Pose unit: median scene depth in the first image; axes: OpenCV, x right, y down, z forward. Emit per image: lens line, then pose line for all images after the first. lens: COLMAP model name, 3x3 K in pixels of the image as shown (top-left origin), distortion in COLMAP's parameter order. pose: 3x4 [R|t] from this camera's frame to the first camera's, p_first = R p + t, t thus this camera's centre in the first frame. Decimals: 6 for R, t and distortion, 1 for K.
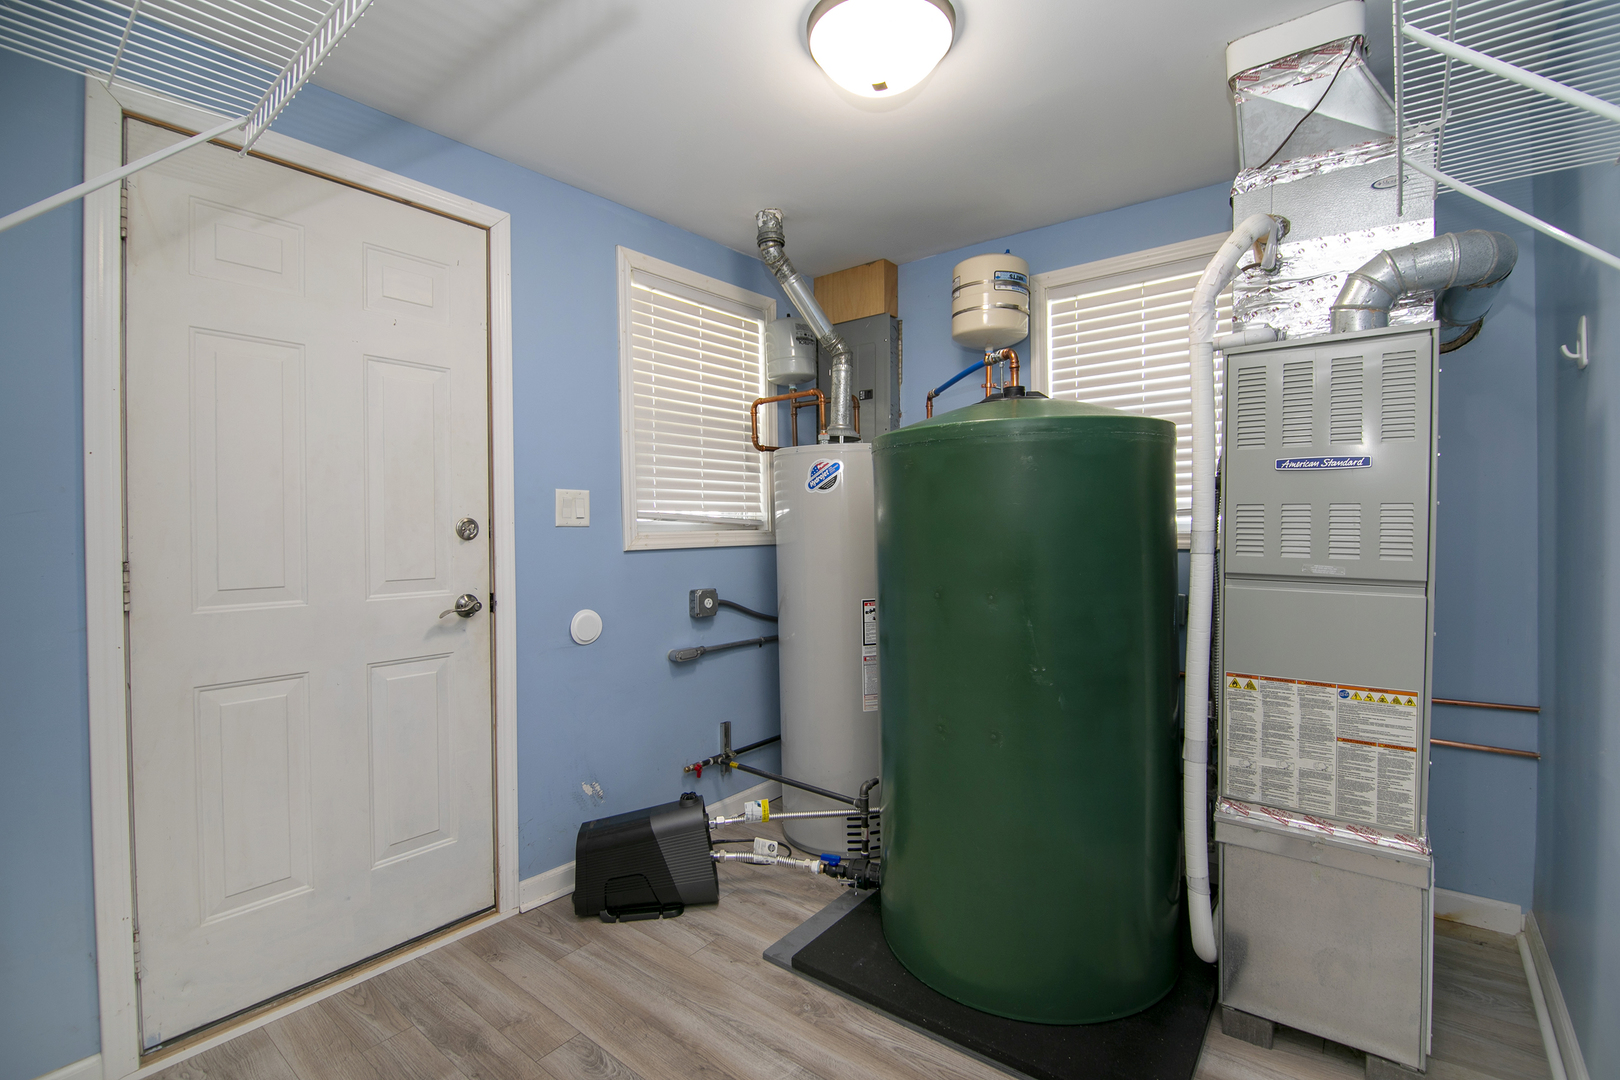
lens RADIAL K [[725.7, 0, 813.3], [0, 725.7, 531.7], [0, 0, 1]] dist [-0.005002, -0.008615]
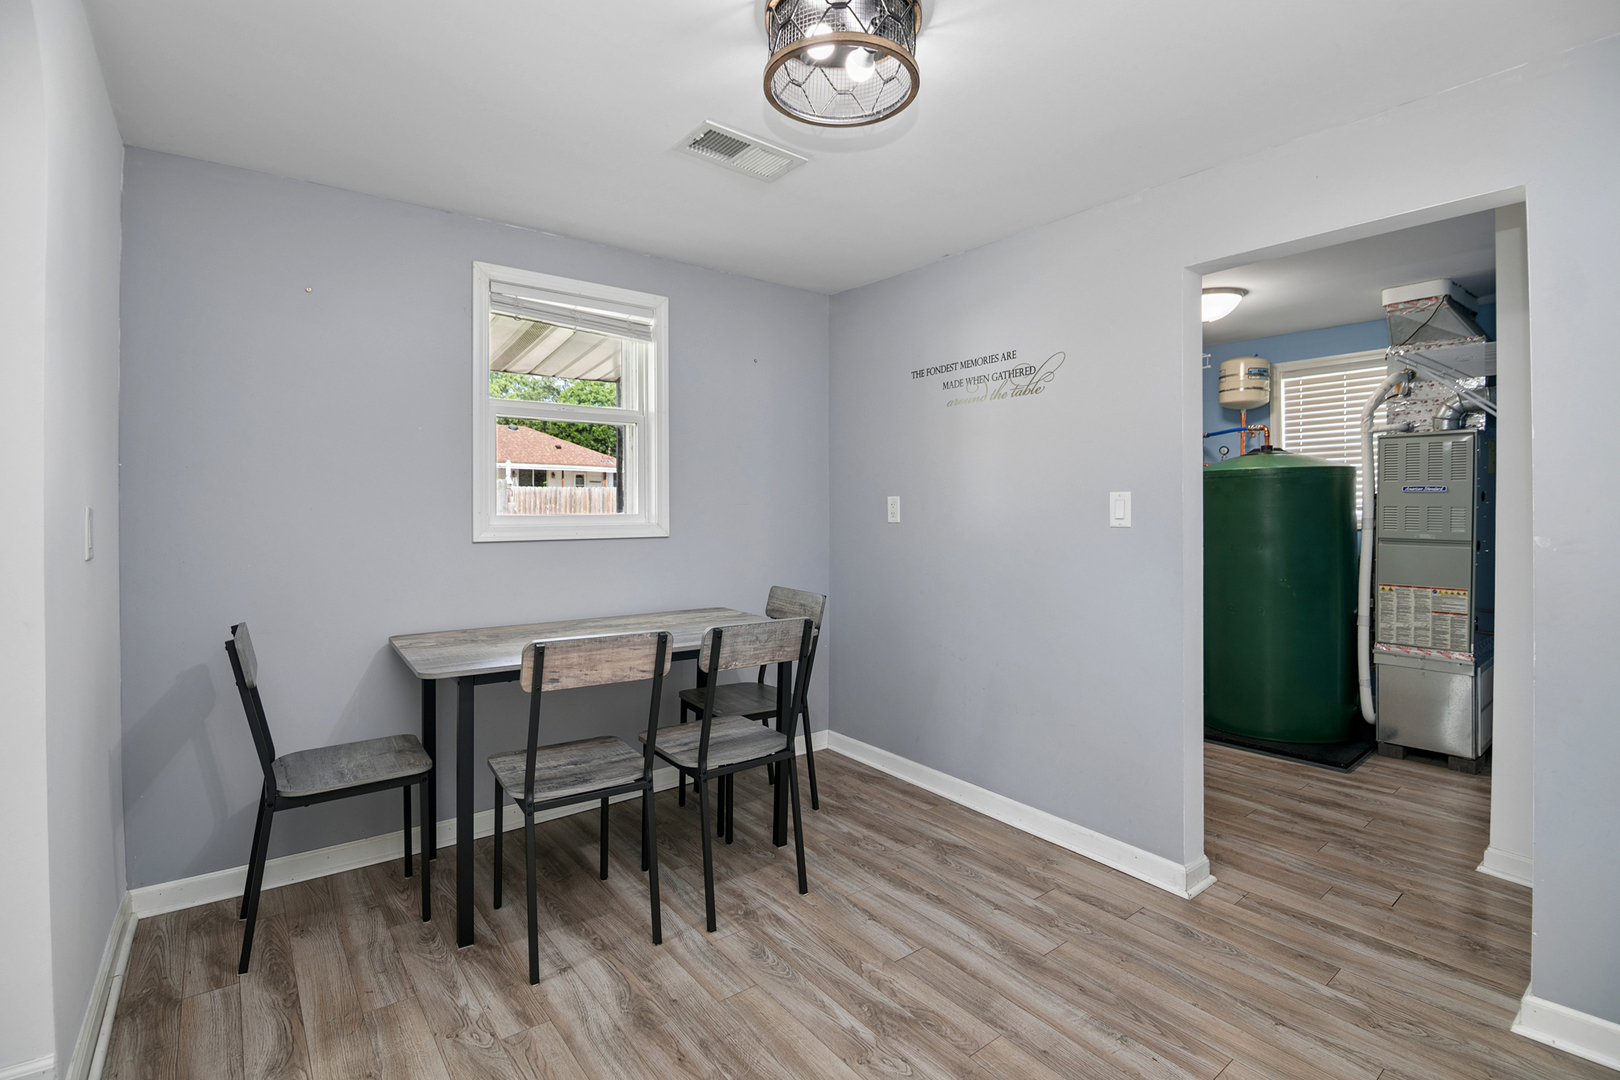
lens RADIAL K [[725.7, 0, 805.9], [0, 725.7, 517.4], [0, 0, 1]] dist [-0.005002, -0.008615]
pose [[0.969339, 0.004005, -0.245697, -0.565814], [-0.004166, 0.999991, -0.000139, 0.000934], [0.245694, 0.001158, 0.969347, -1.518910]]
